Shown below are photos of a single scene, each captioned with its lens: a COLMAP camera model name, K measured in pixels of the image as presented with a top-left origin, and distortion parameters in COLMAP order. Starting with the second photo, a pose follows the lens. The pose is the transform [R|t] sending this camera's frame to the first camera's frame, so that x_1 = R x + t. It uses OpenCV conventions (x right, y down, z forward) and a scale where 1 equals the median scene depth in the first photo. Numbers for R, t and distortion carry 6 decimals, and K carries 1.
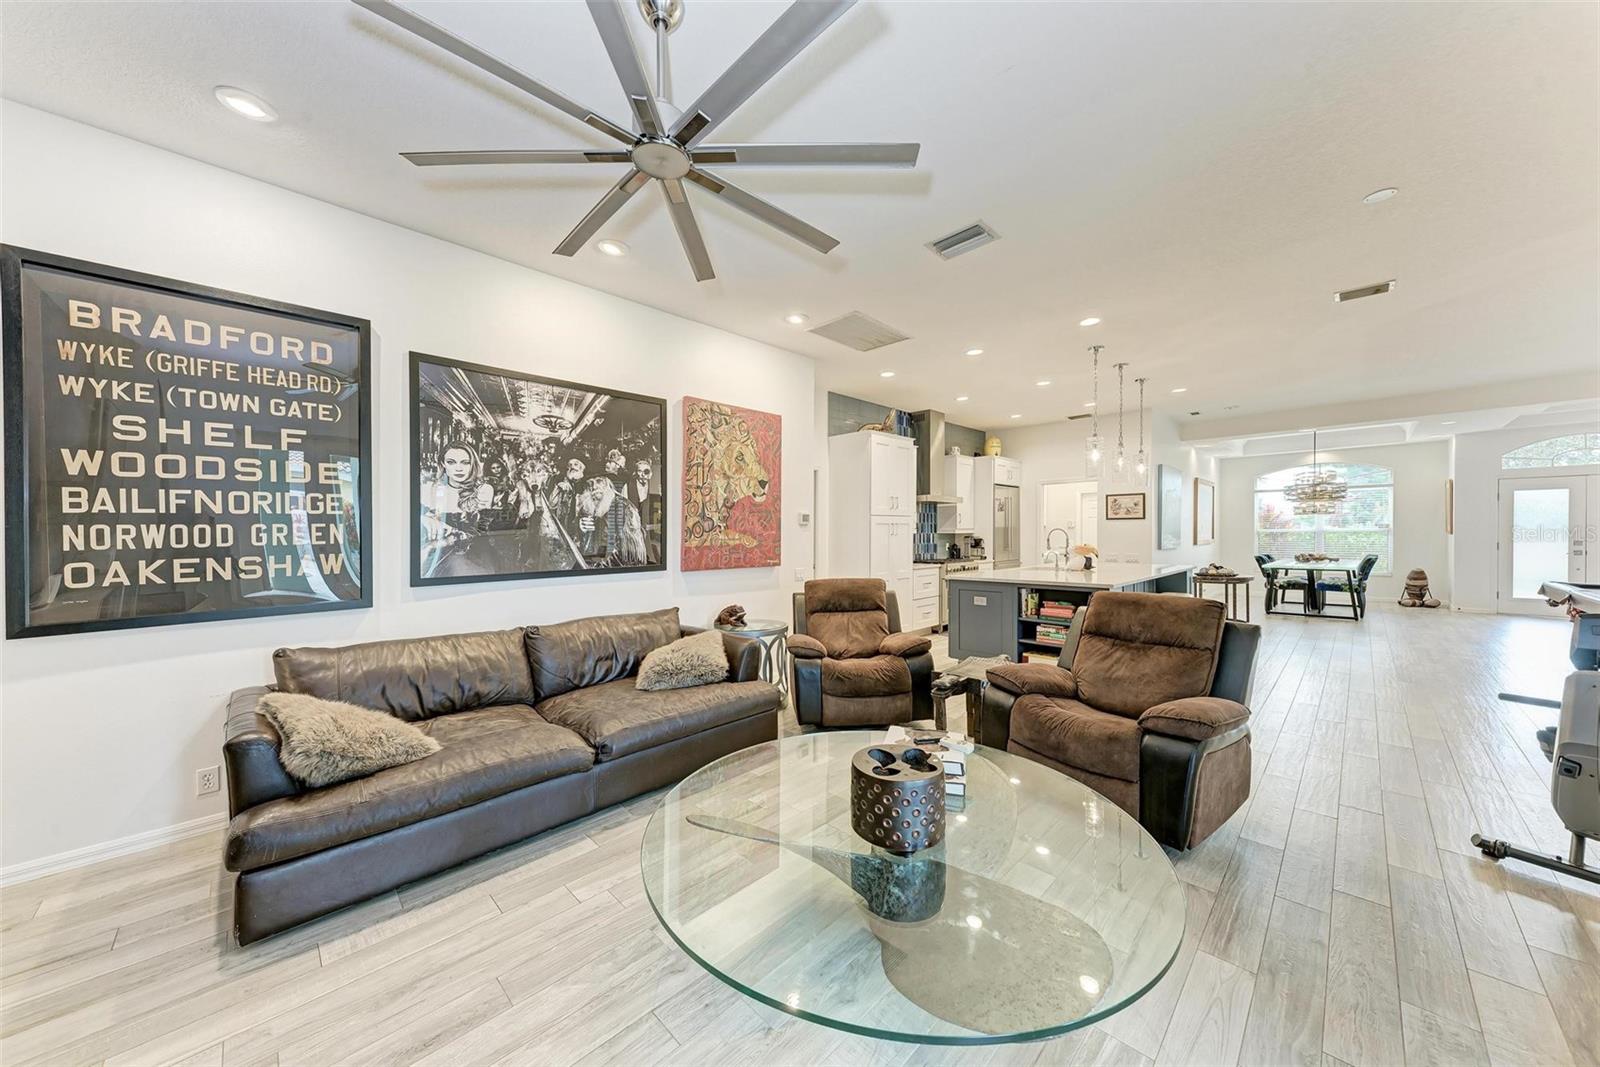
lens RADIAL K [[547.1, 0, 795.5], [0, 547.1, 539.4], [0, 0, 1]] dist [0.018557, -0.004664]
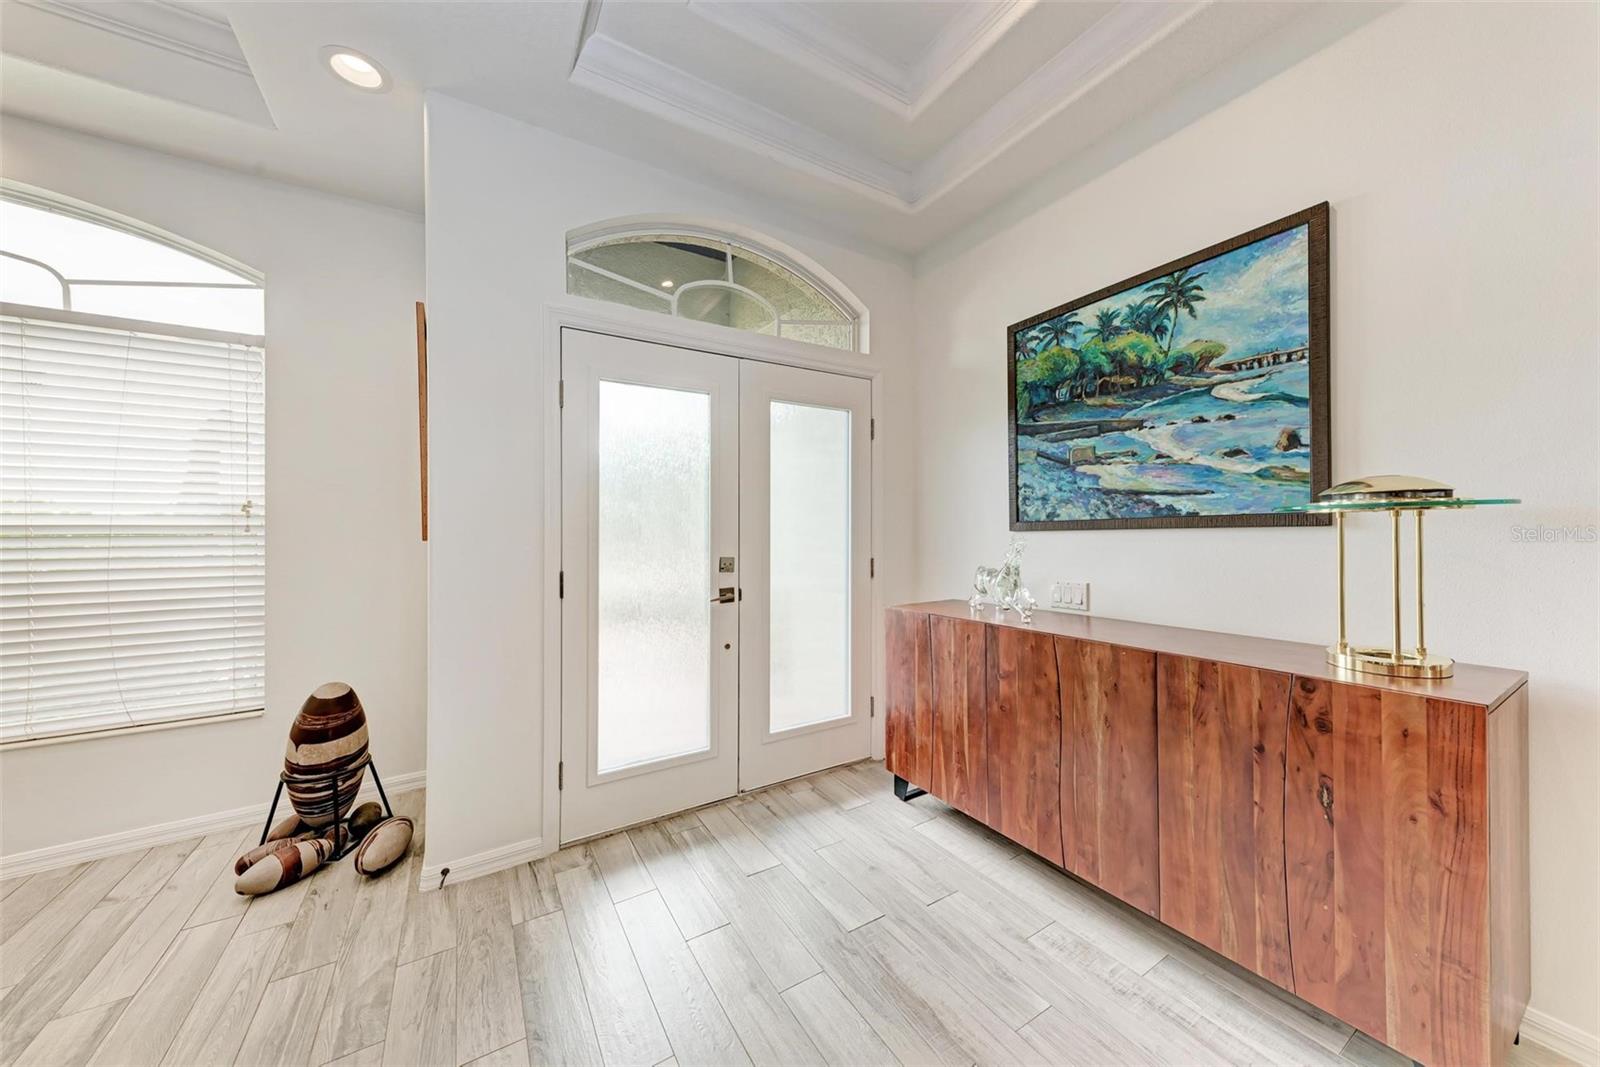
lens RADIAL K [[547.1, 0, 790.8], [0, 547.1, 533.2], [0, 0, 1]] dist [0.018557, -0.004664]
pose [[0.229169, 0.010221, 0.973333, 1.822662], [0.018981, 0.999708, -0.014967, -0.010662], [-0.973202, 0.021905, 0.228908, 1.471254]]
